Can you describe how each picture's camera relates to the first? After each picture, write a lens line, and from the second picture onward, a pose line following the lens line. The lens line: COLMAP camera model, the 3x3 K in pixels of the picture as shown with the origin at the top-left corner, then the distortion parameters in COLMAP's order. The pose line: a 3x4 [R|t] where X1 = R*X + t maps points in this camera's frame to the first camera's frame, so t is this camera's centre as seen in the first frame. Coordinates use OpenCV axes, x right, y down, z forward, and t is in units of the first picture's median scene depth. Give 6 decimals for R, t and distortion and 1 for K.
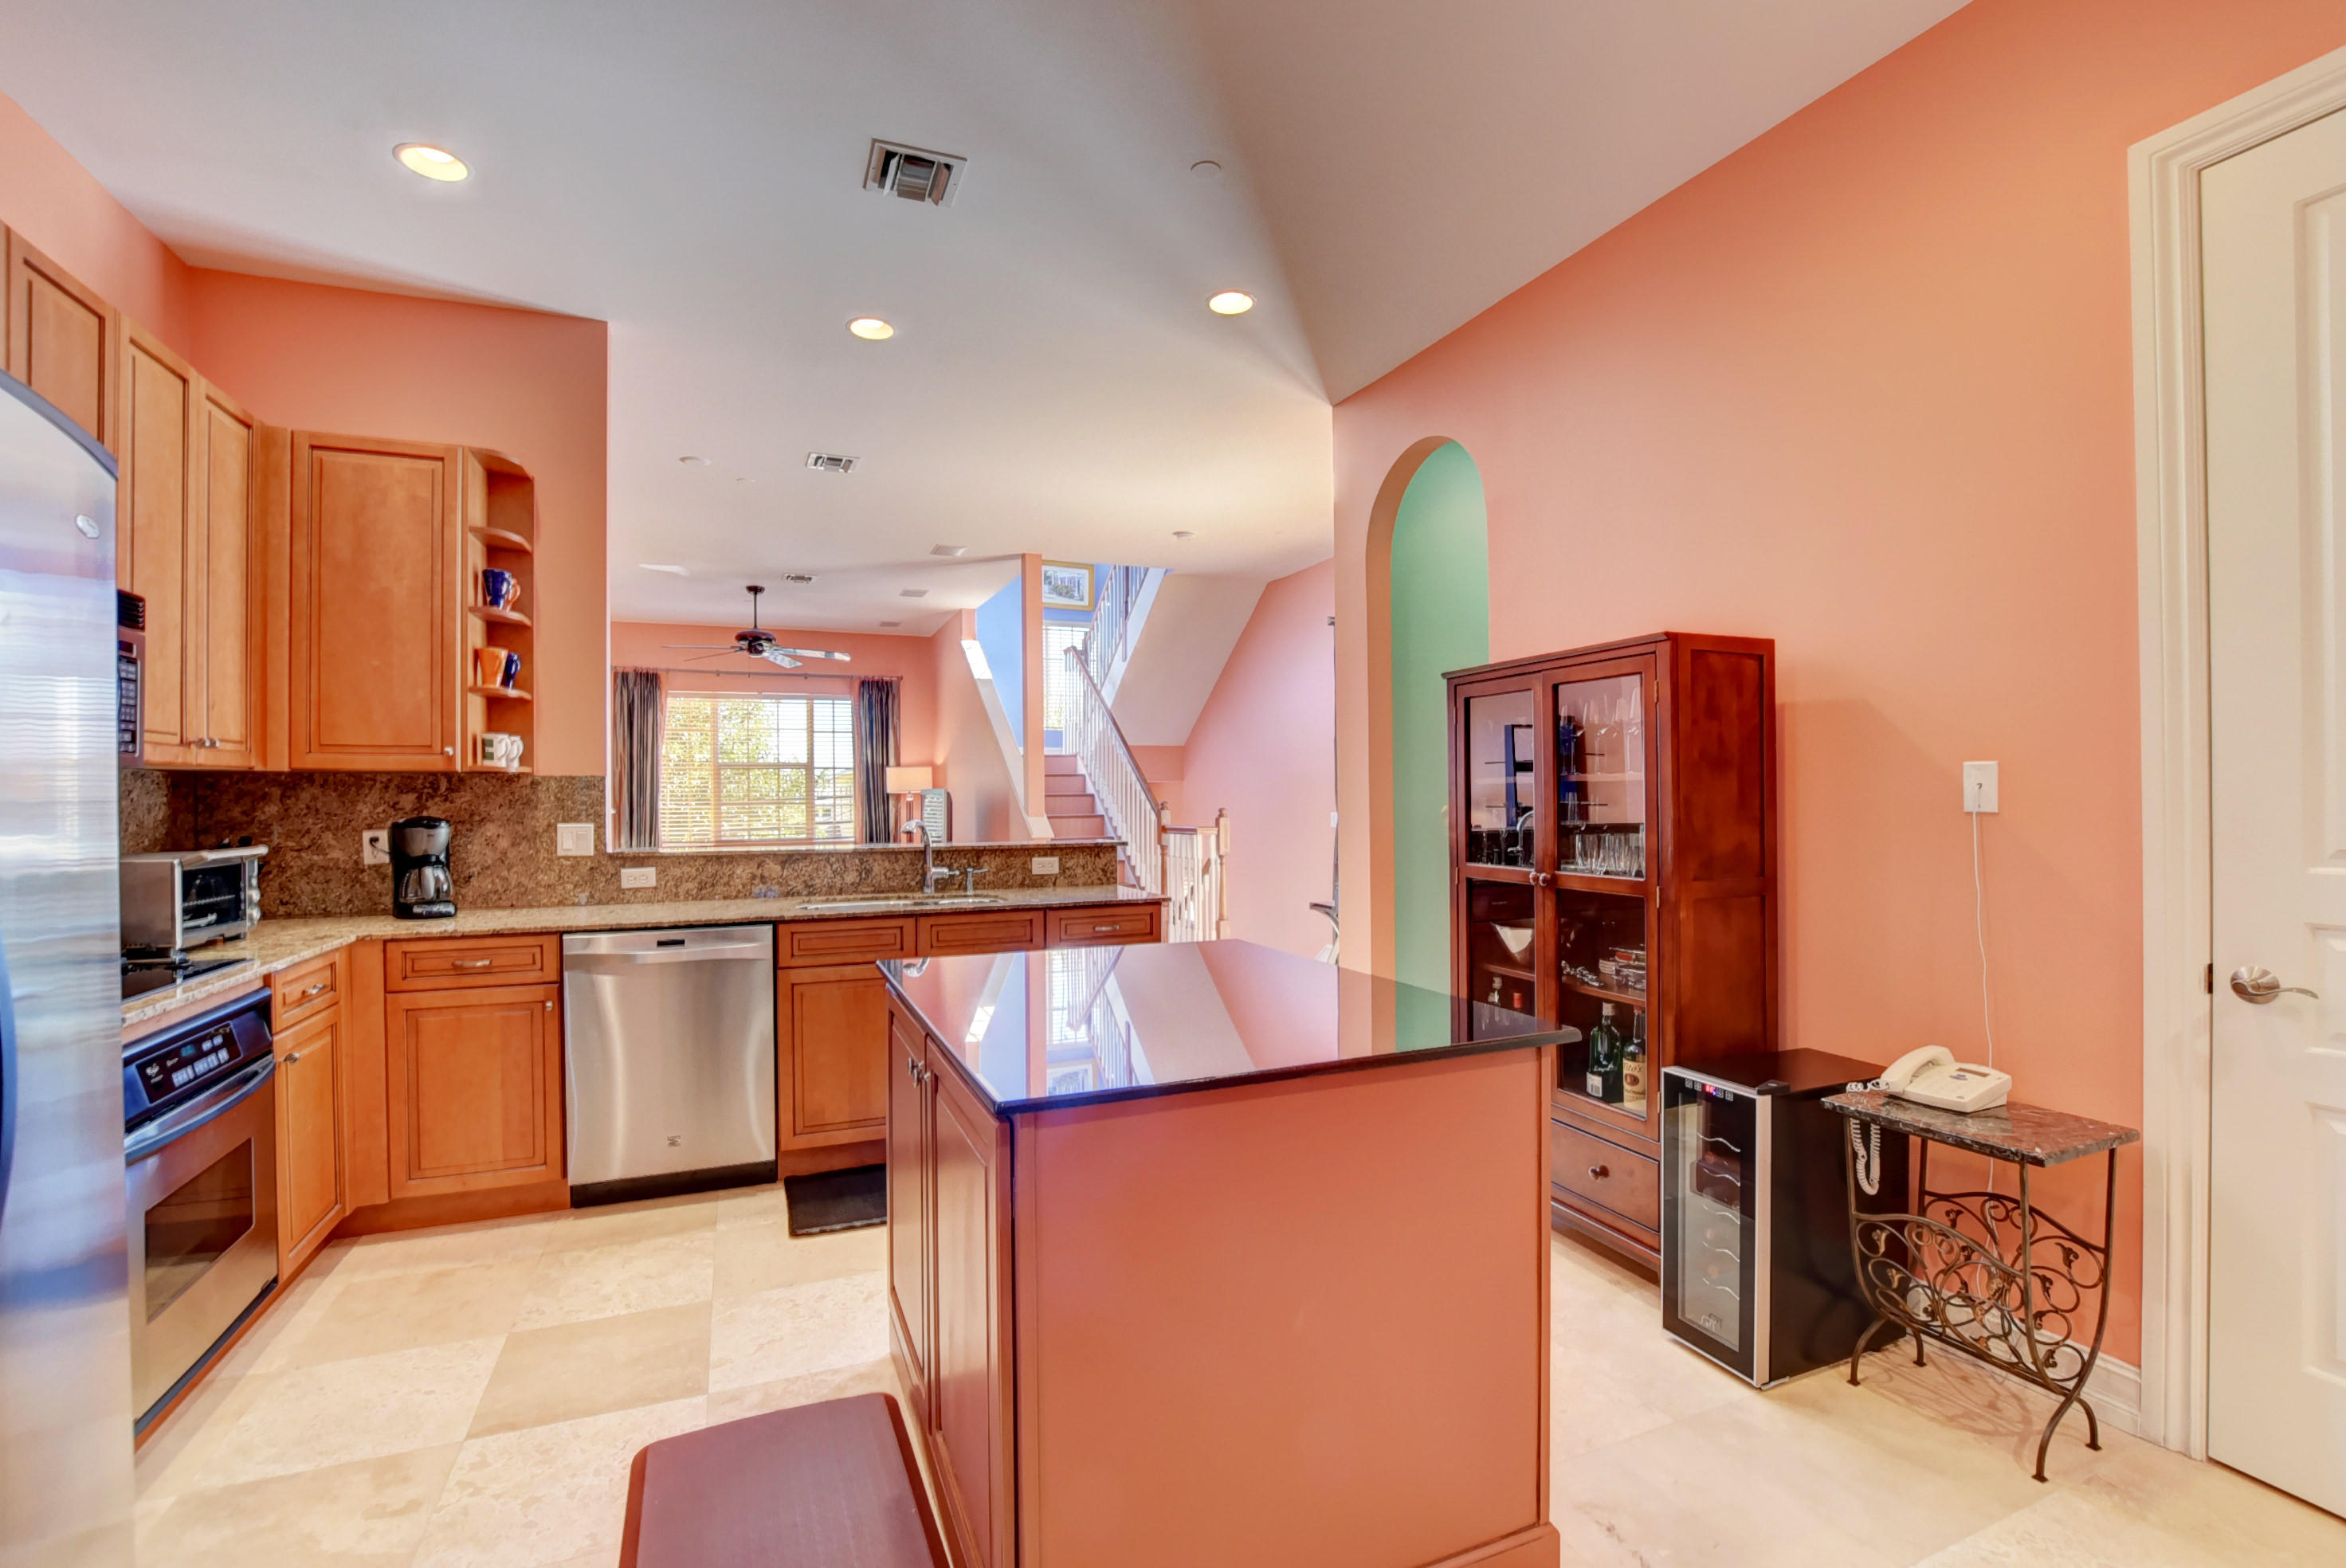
lens RADIAL K [[1039.6, 0, 1176.3], [0, 1039.6, 796.6], [0, 0, 1]] dist [-0.021793, -0.000134]
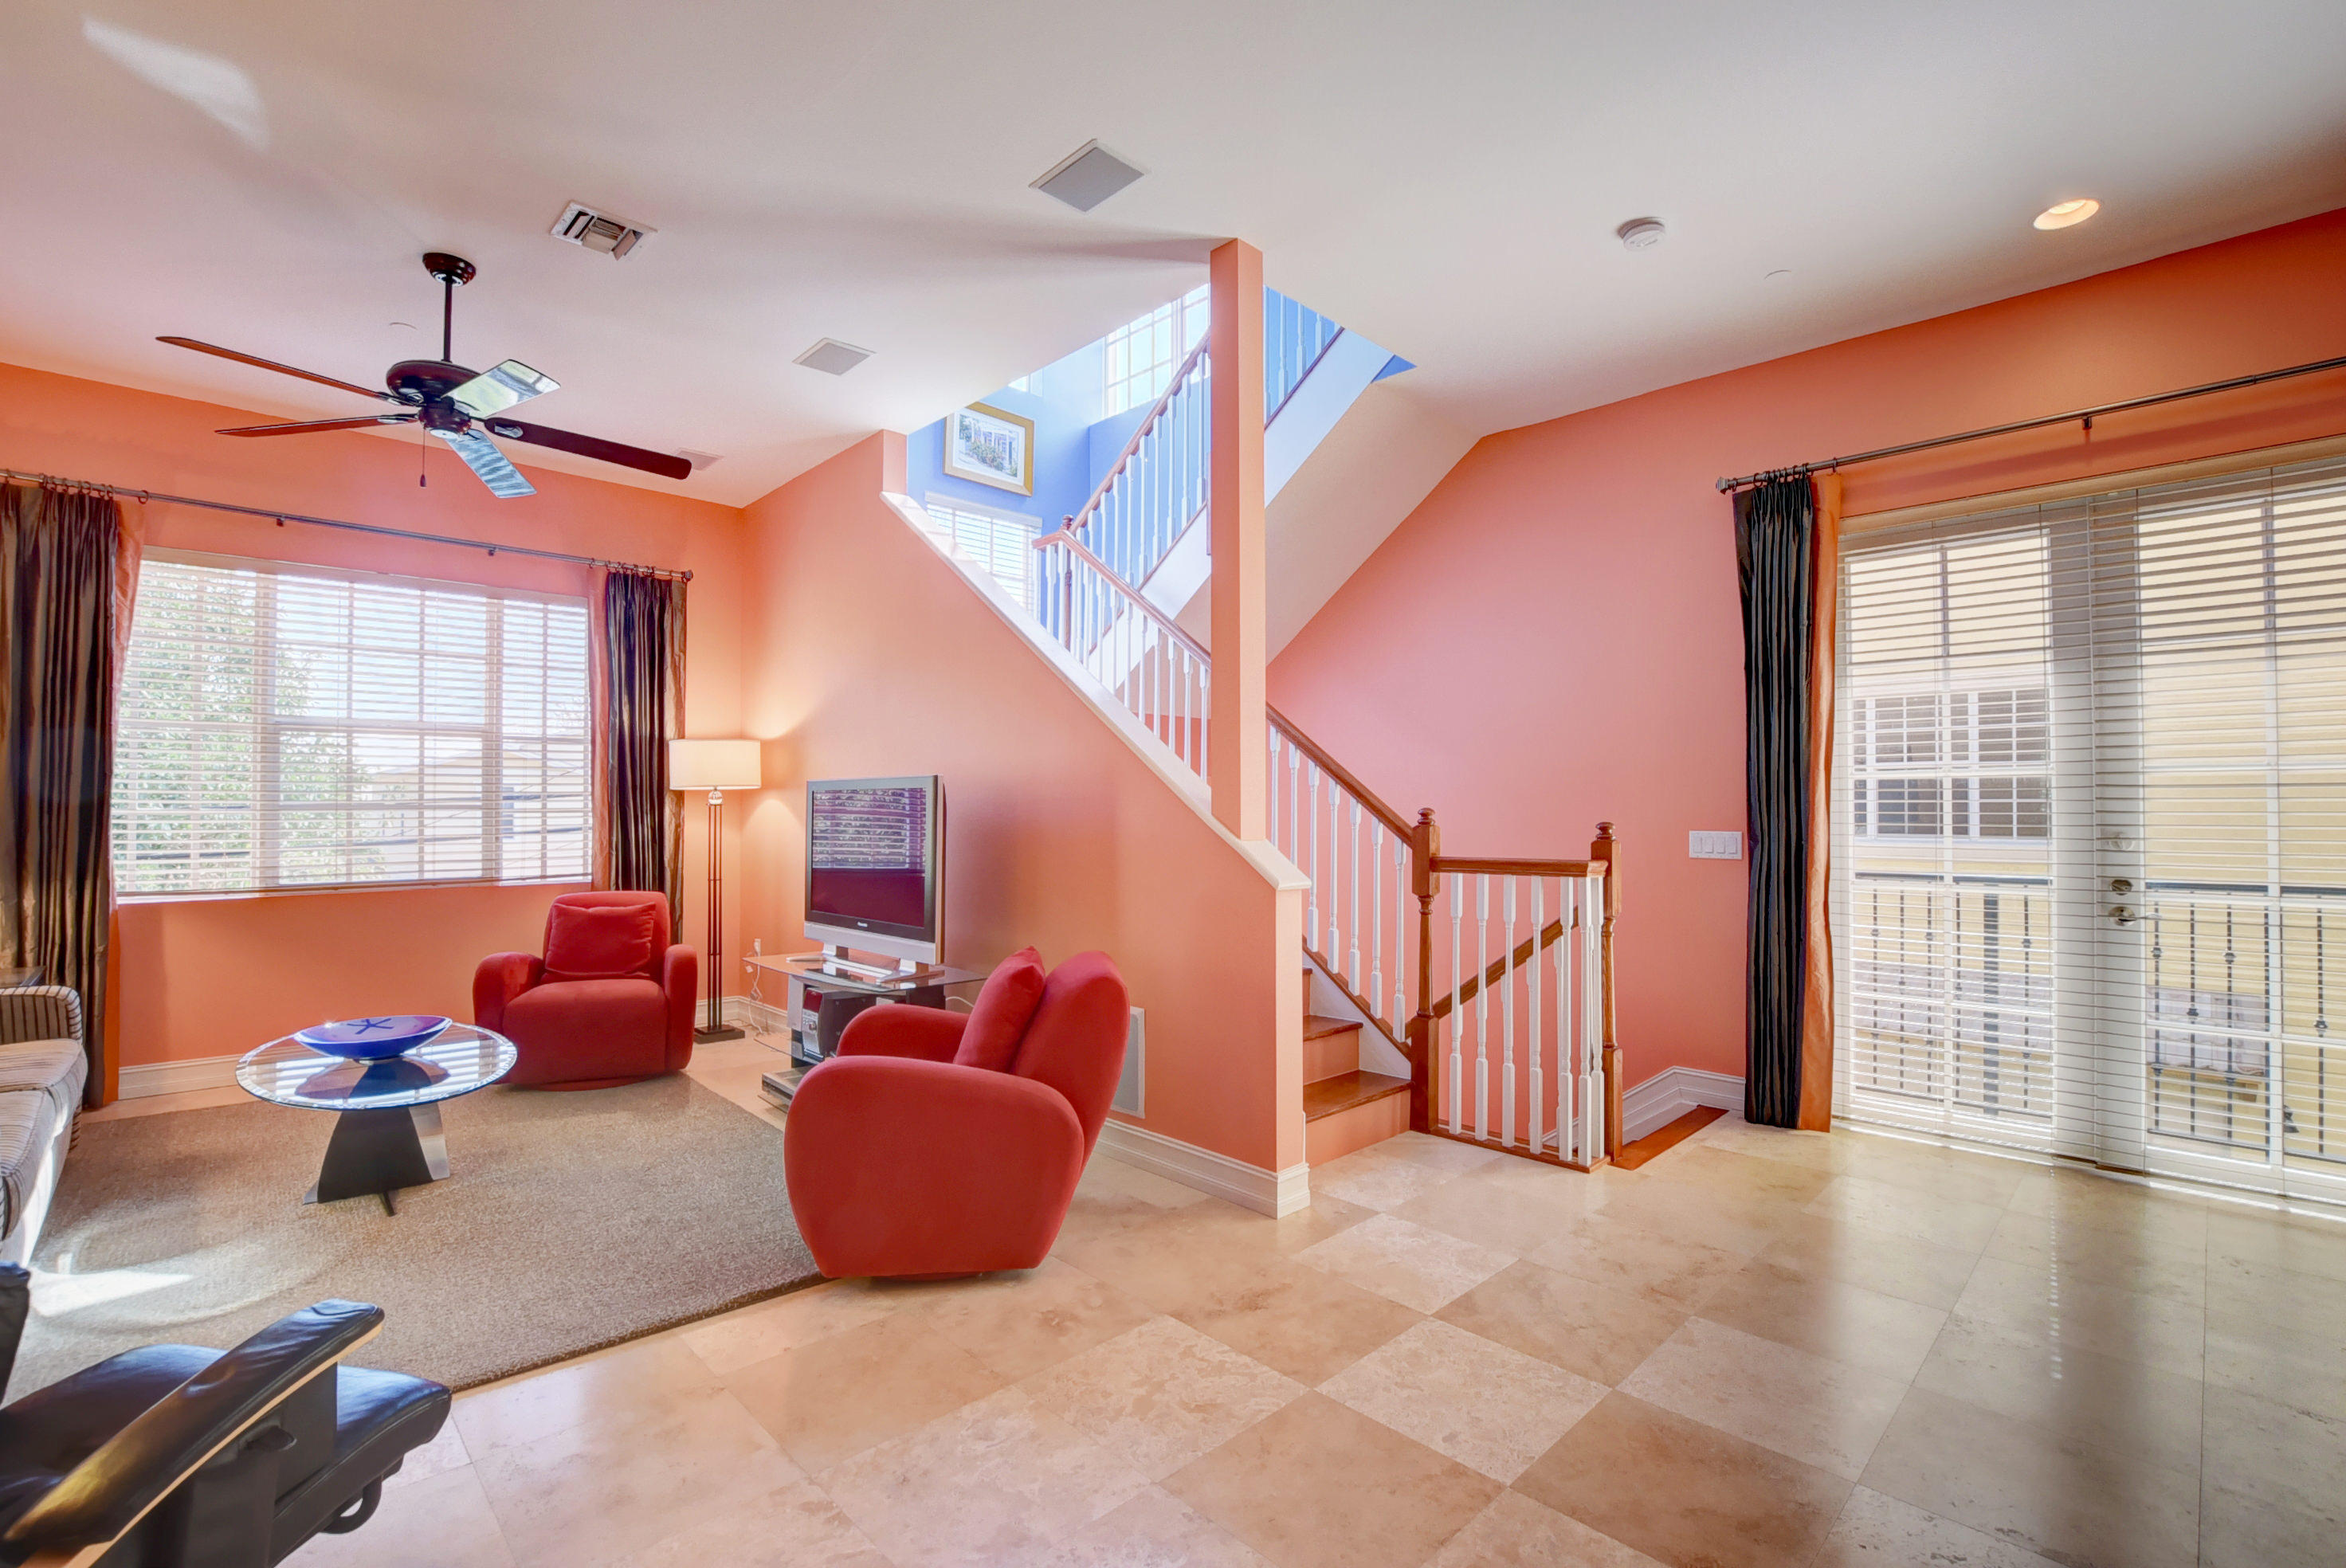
lens RADIAL K [[1039.6, 0, 1182.6], [0, 1039.6, 797.3], [0, 0, 1]] dist [-0.021793, -0.000134]
pose [[0.933252, 0.014580, 0.358926, -0.594602], [-0.009937, 0.999841, -0.014776, 0.015433], [-0.359085, 0.010223, 0.933249, 1.122781]]
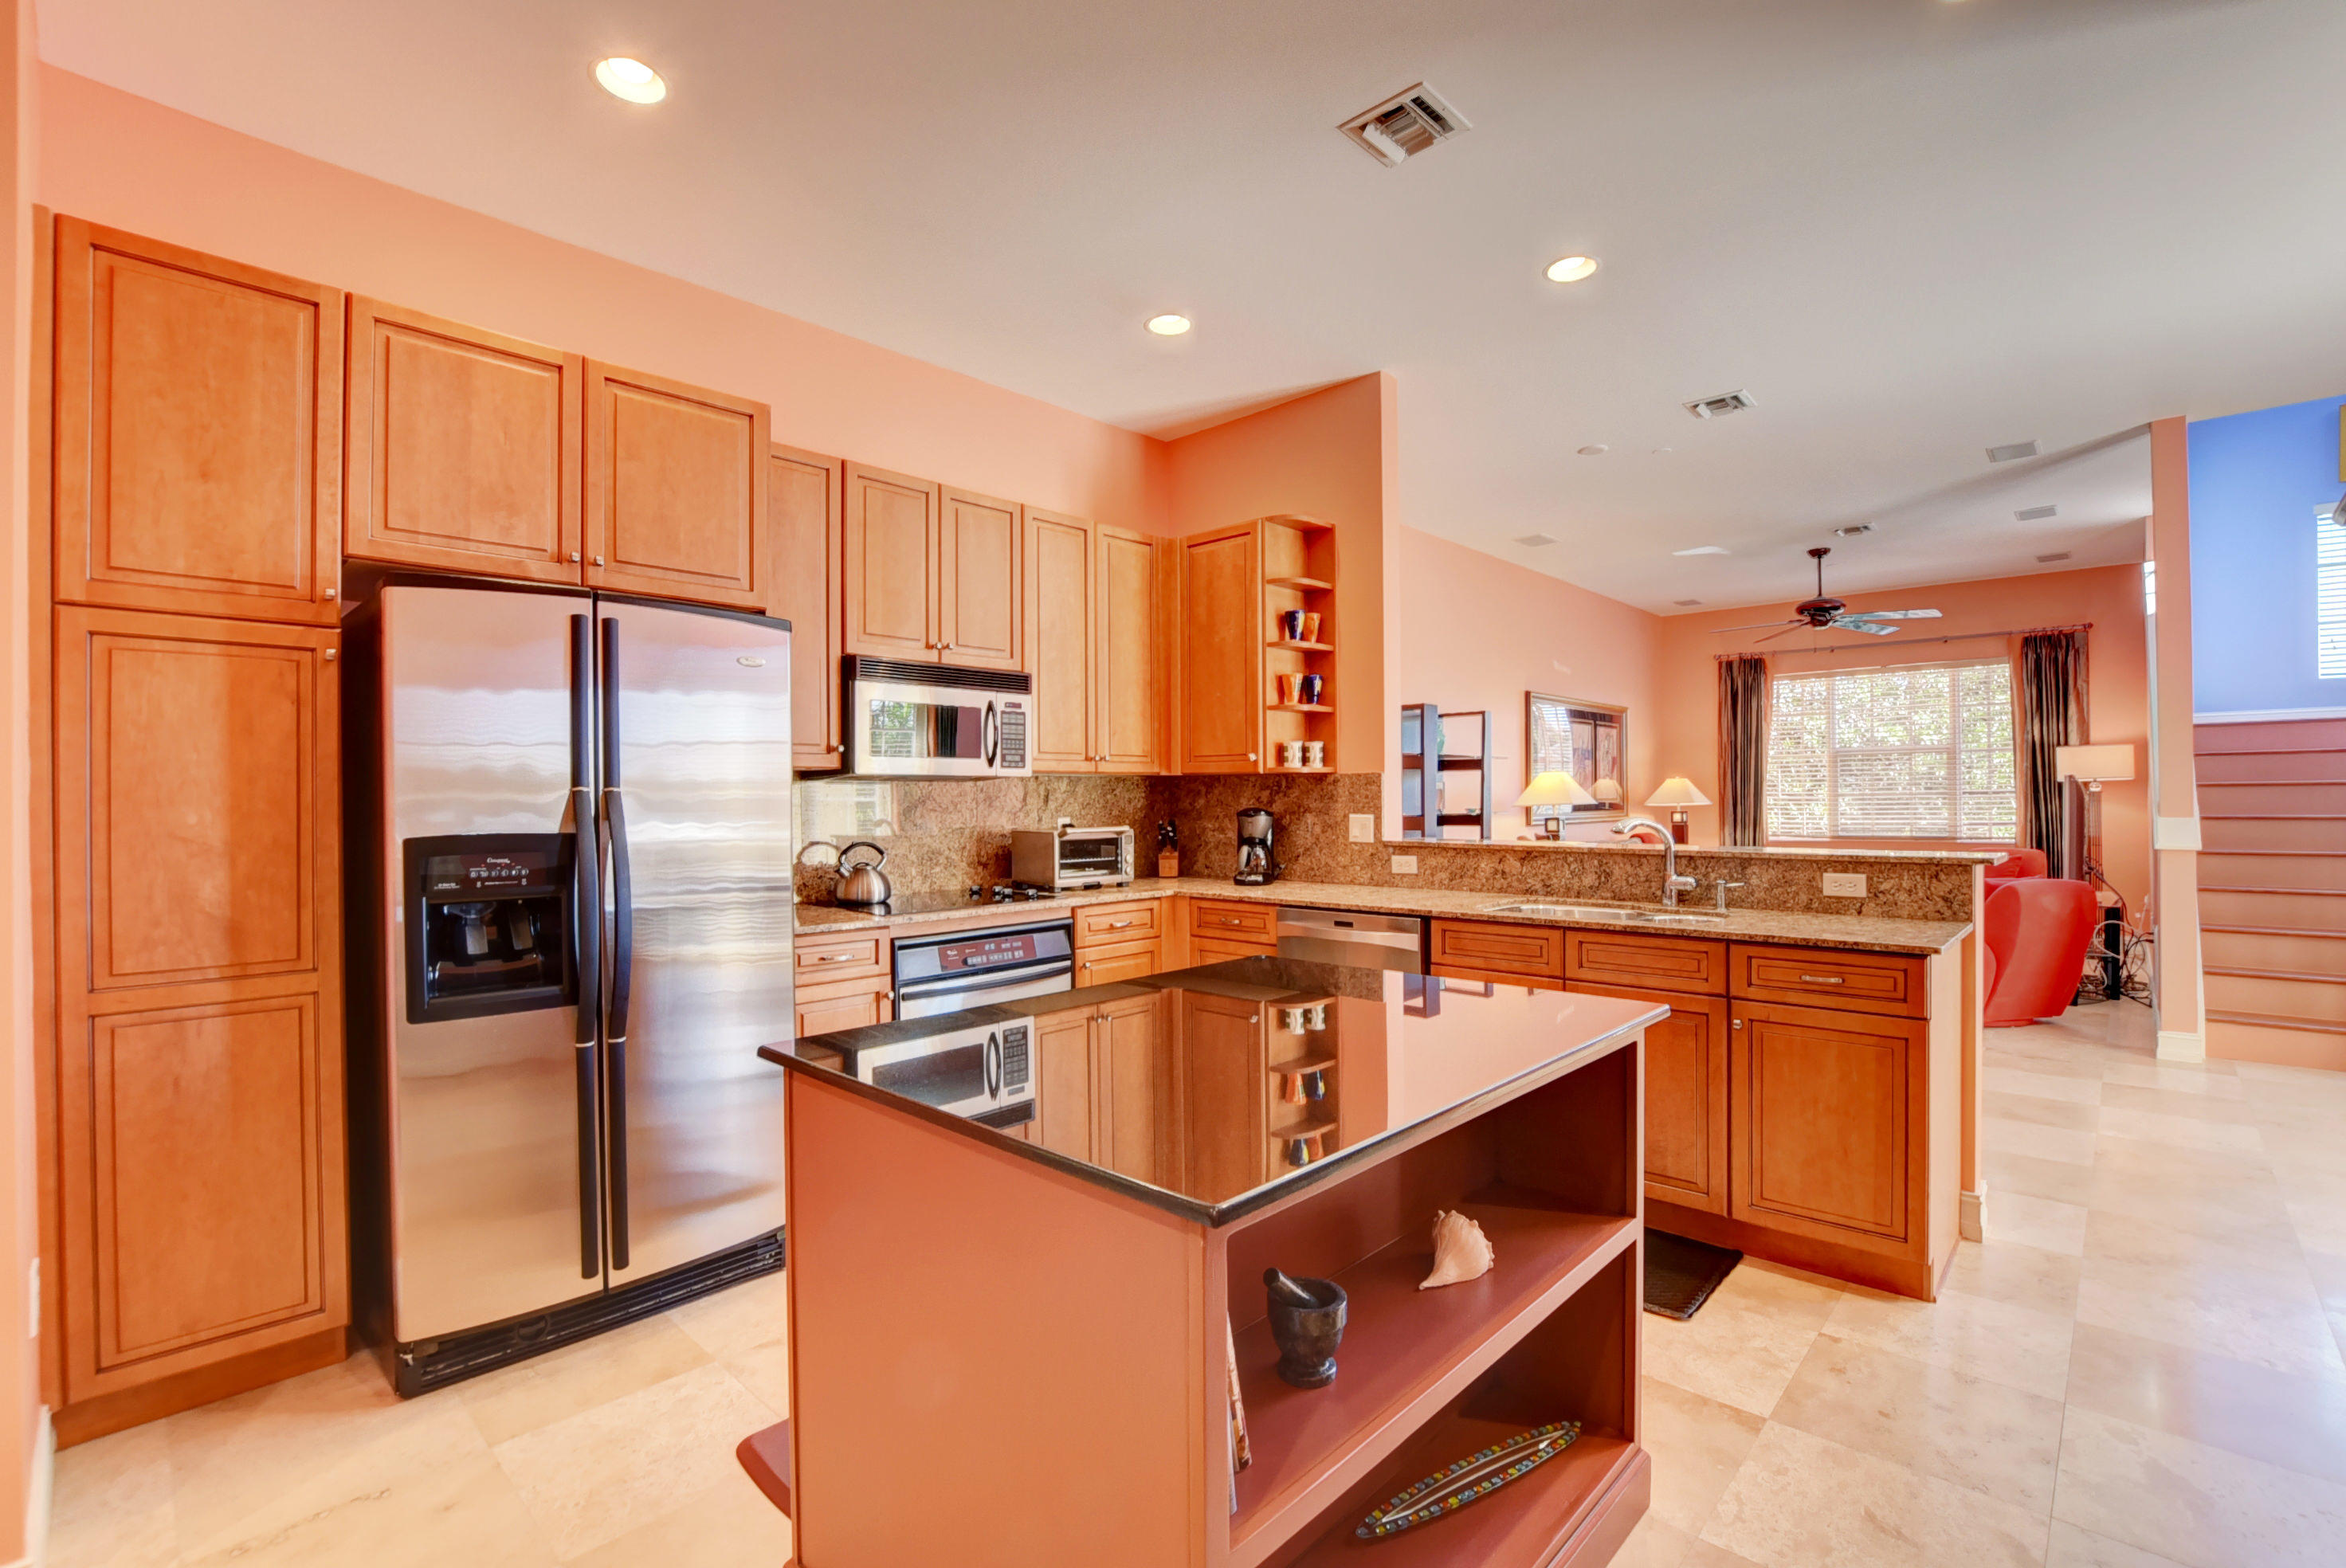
lens RADIAL K [[1039.6, 0, 1186.9], [0, 1039.6, 796.5], [0, 0, 1]] dist [-0.021793, -0.000134]
pose [[0.411181, 0.003819, -0.911546, 0.366793], [0.006169, 0.999957, 0.006971, -0.003463], [0.911533, -0.008490, 0.411140, 0.307903]]
